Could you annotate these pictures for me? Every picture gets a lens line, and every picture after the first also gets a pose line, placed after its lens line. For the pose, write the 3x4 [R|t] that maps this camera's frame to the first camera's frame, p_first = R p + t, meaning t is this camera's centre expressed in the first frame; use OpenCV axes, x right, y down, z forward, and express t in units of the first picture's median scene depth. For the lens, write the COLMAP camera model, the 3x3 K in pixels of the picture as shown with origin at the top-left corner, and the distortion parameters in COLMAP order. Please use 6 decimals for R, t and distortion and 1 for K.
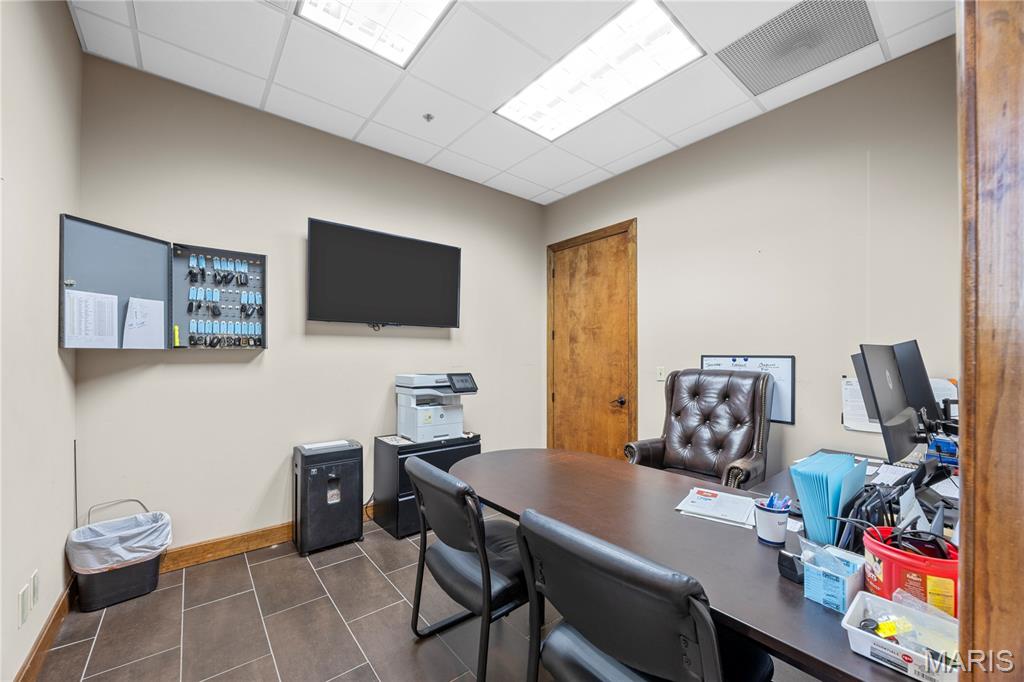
lens RADIAL K [[390.7, 0, 508.4], [0, 390.7, 345.4], [0, 0, 1]] dist [-0.001337, 0.000132]
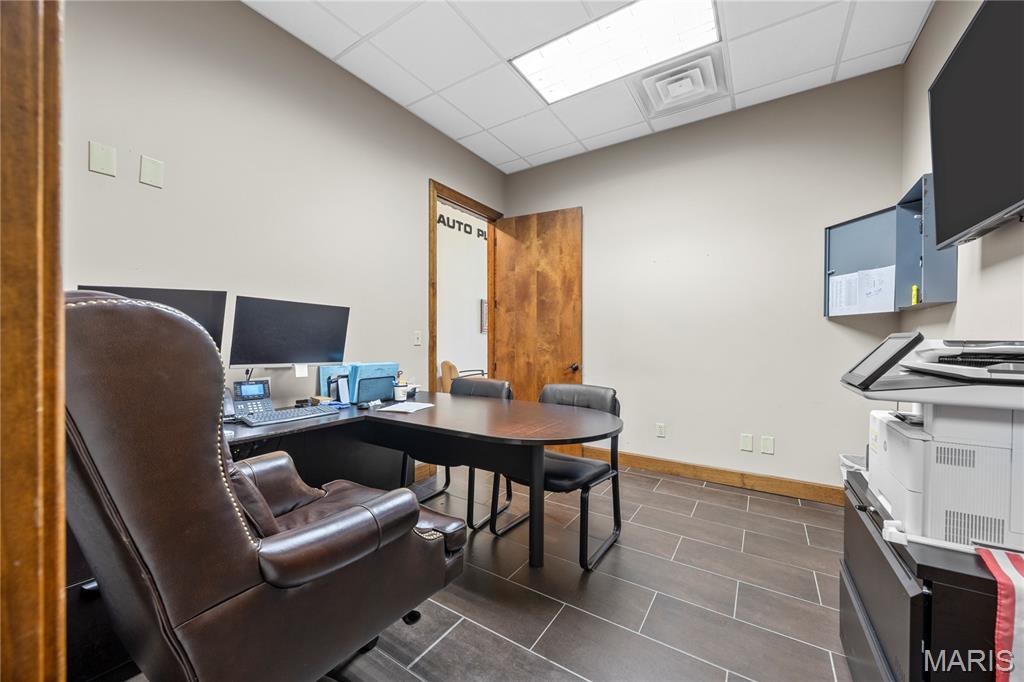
lens RADIAL K [[390.7, 0, 508.4], [0, 390.7, 345.4], [0, 0, 1]] dist [-0.001337, 0.000132]
pose [[-0.954033, -0.006992, -0.299620, 0.464090], [-0.002965, 0.999899, -0.013893, 0.137782], [0.299687, -0.012366, -0.953958, 2.004913]]
